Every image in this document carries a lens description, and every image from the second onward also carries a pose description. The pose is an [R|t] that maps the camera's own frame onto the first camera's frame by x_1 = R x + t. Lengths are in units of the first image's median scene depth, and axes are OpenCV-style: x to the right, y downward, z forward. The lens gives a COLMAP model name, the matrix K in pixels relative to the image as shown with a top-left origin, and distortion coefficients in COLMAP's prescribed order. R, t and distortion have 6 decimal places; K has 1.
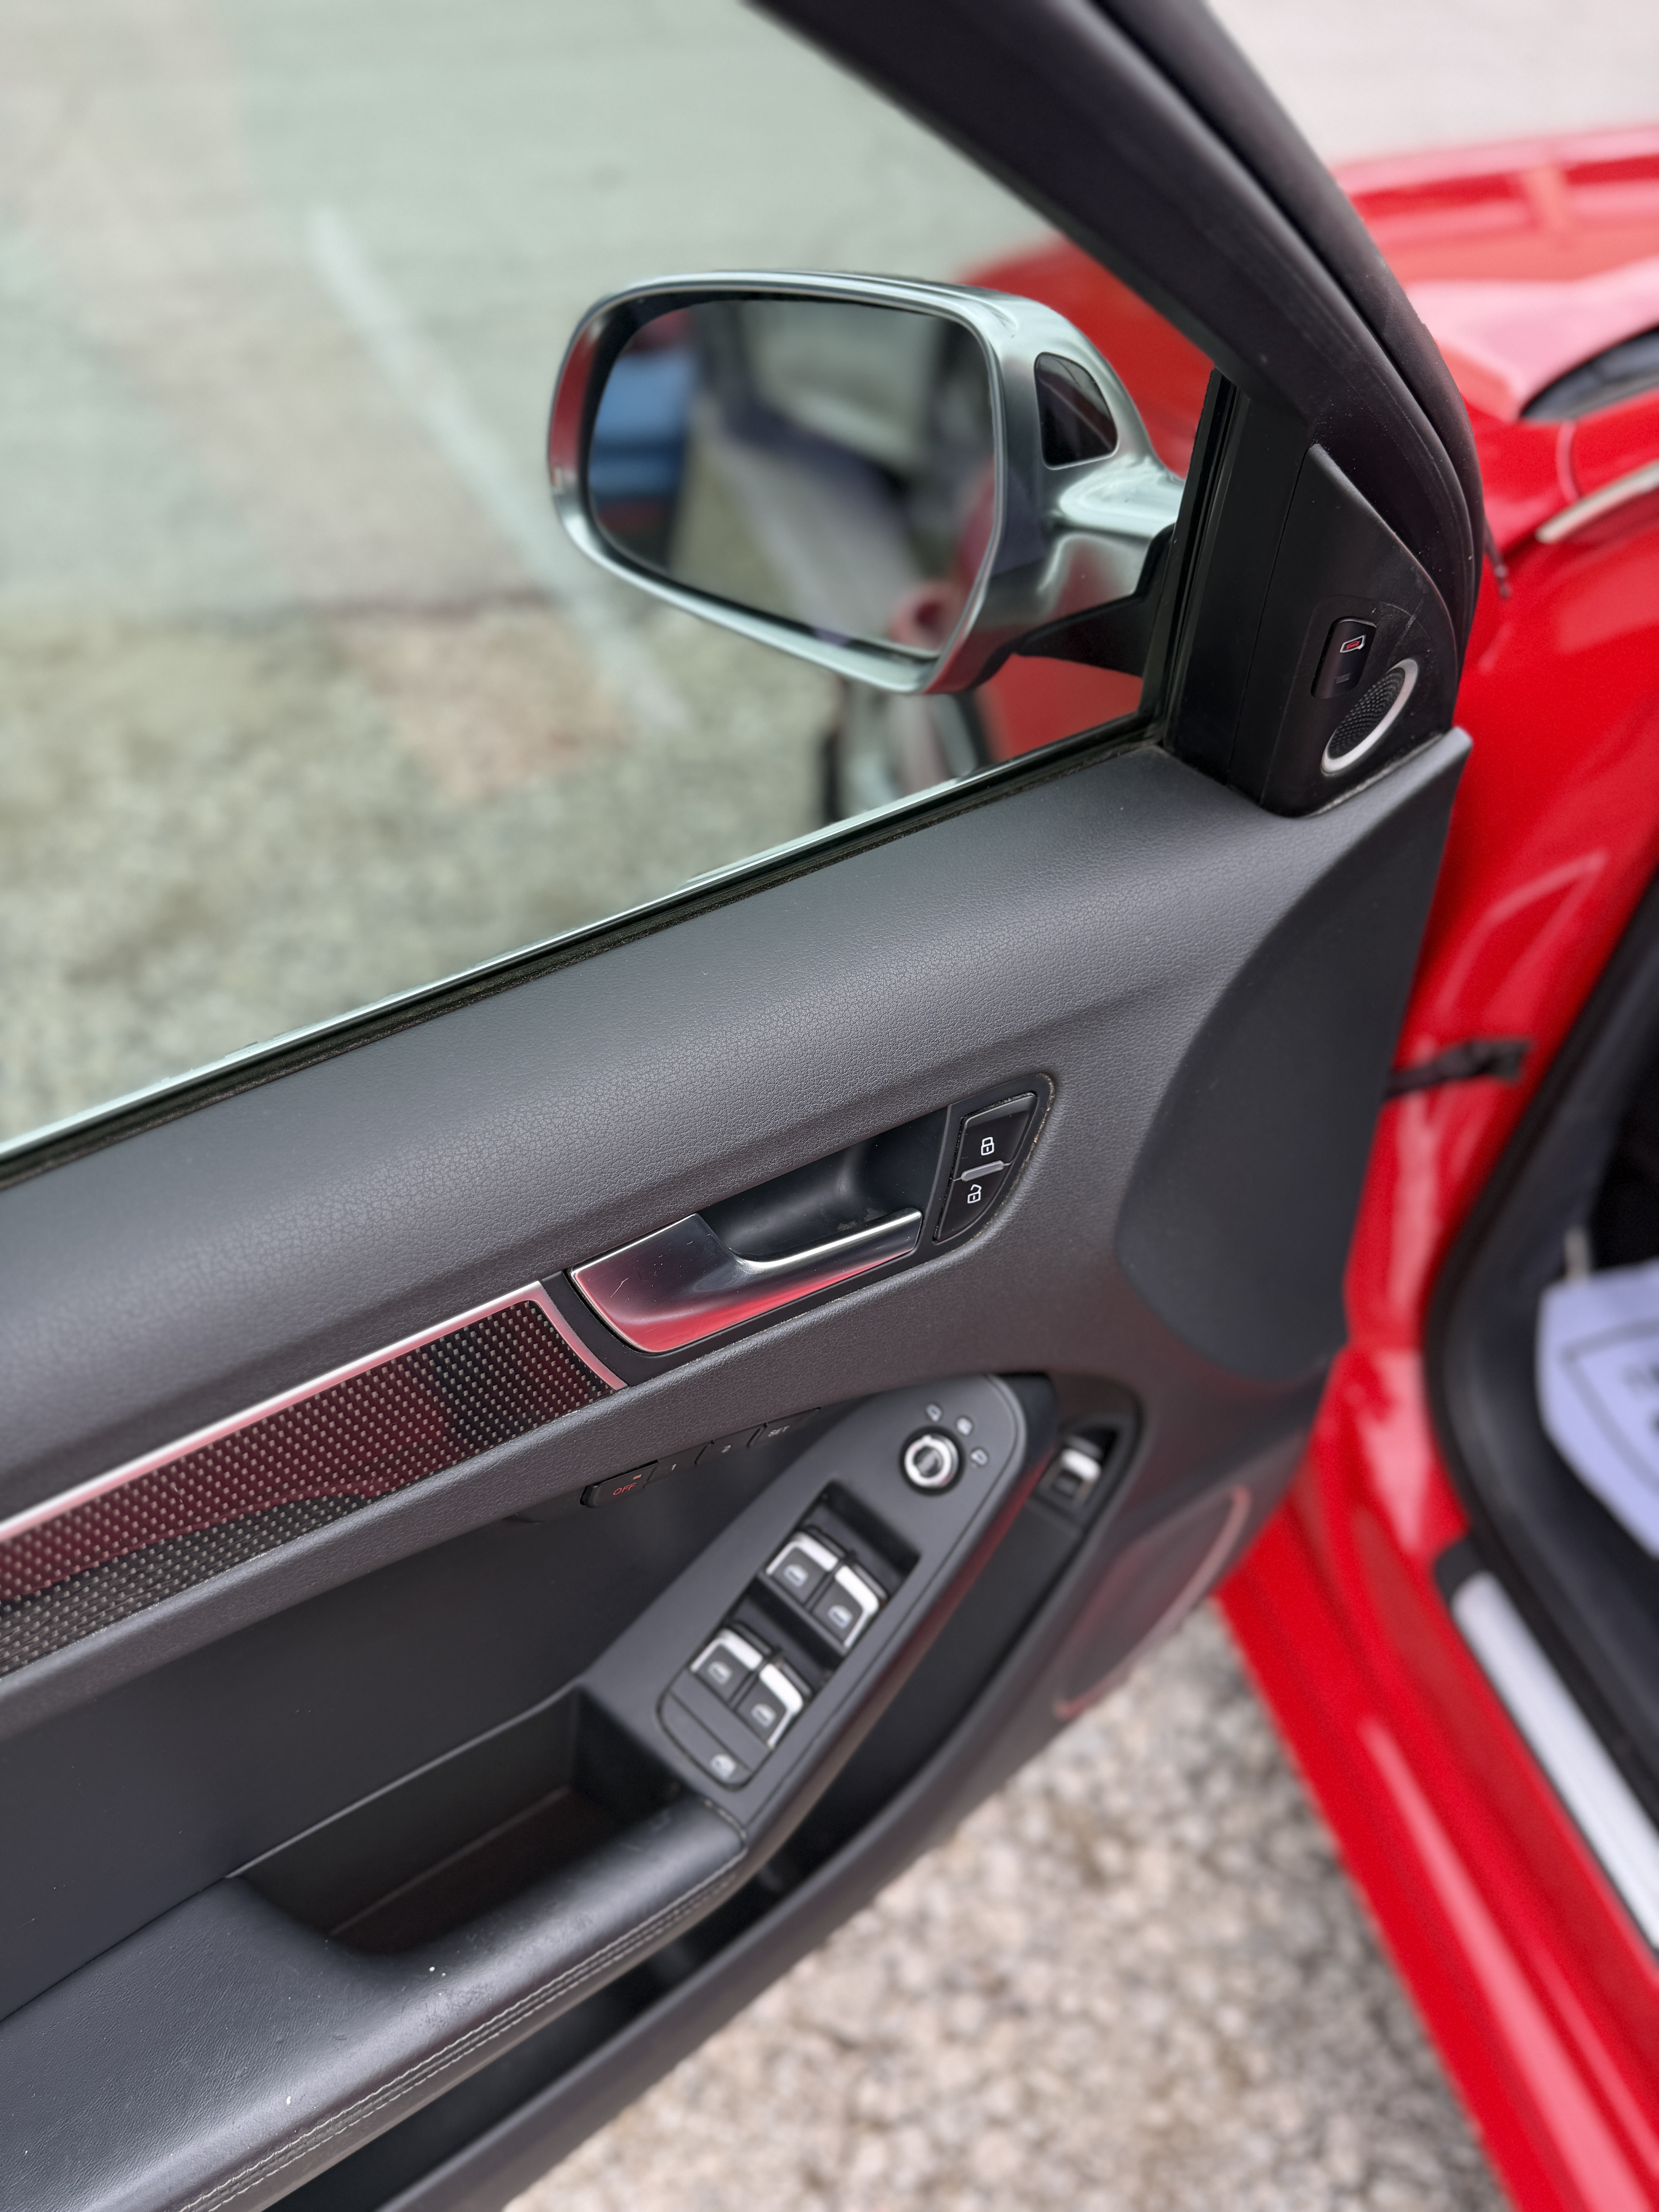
lens RADIAL K [[1579.1, 0, 837.3], [0, 1579.1, 1124.2], [0, 0, 1]] dist [0.033090, -0.048520]
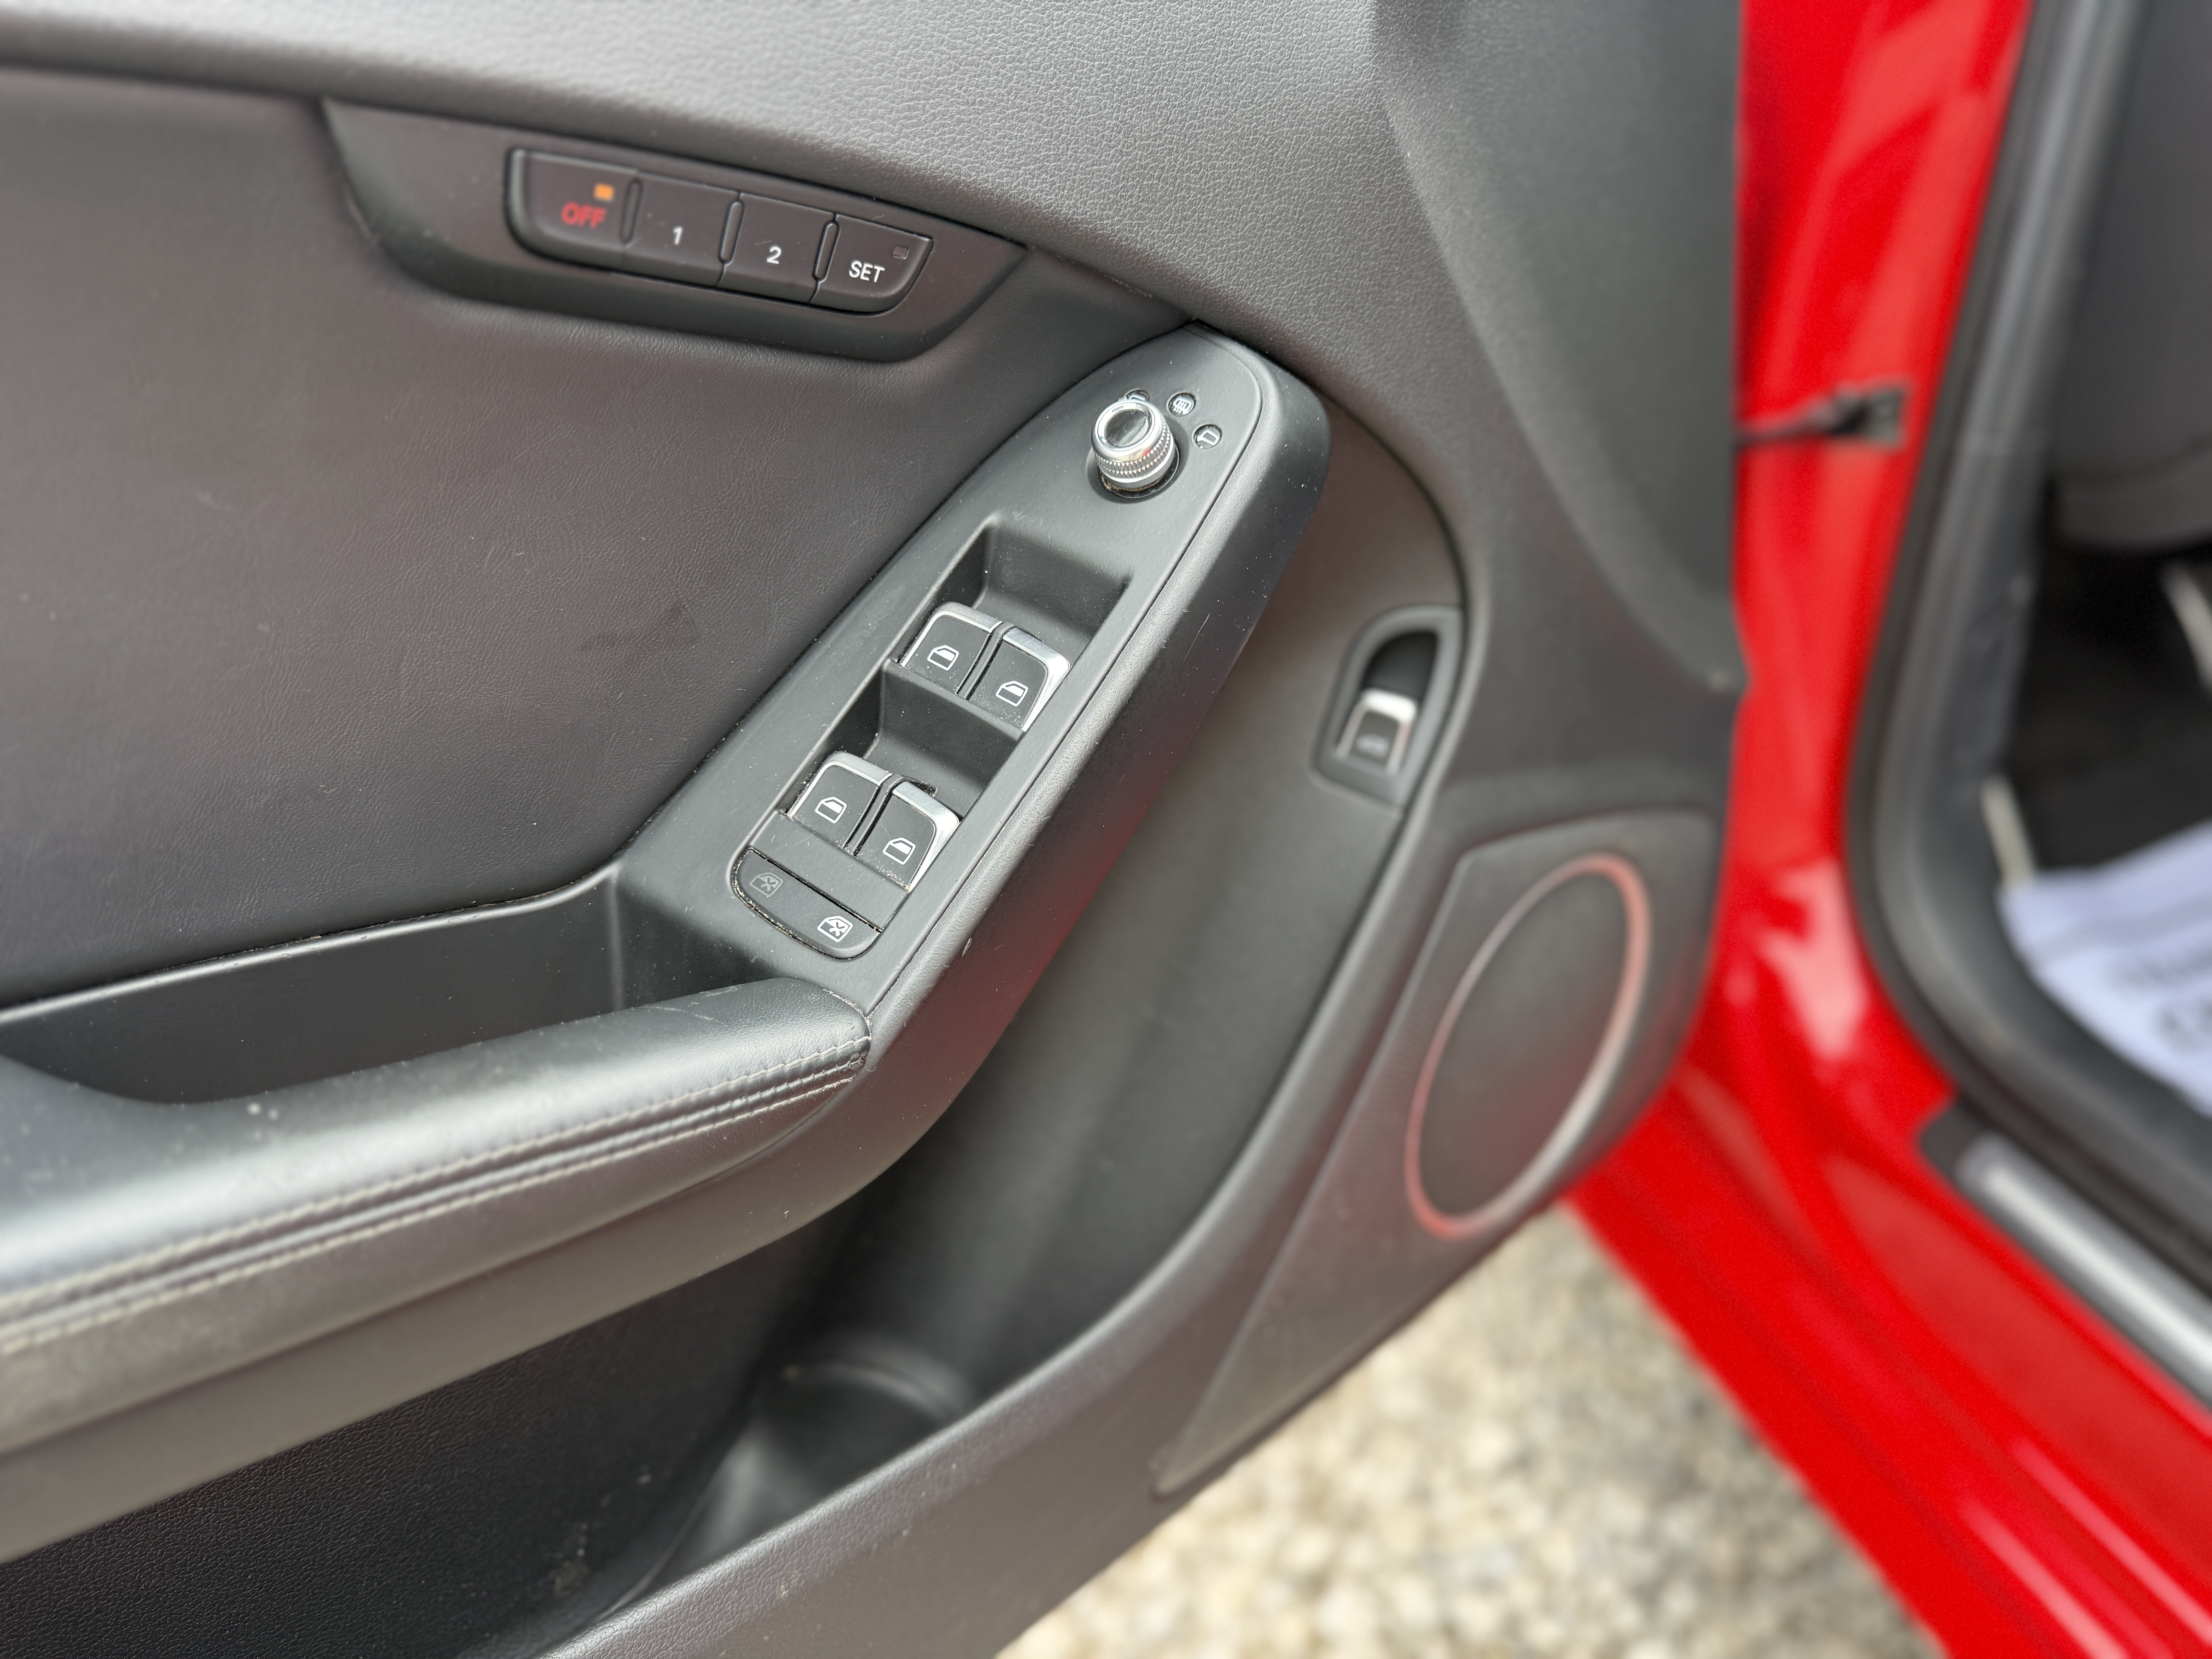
lens RADIAL K [[1579.1, 0, 1106.6], [0, 1579.1, 840.3], [0, 0, 1]] dist [0.033090, -0.048520]
pose [[0.996260, -0.083766, -0.021189, 0.022188], [0.075311, 0.962043, -0.262302, 0.253734], [0.042357, 0.259726, 0.964753, 0.191520]]
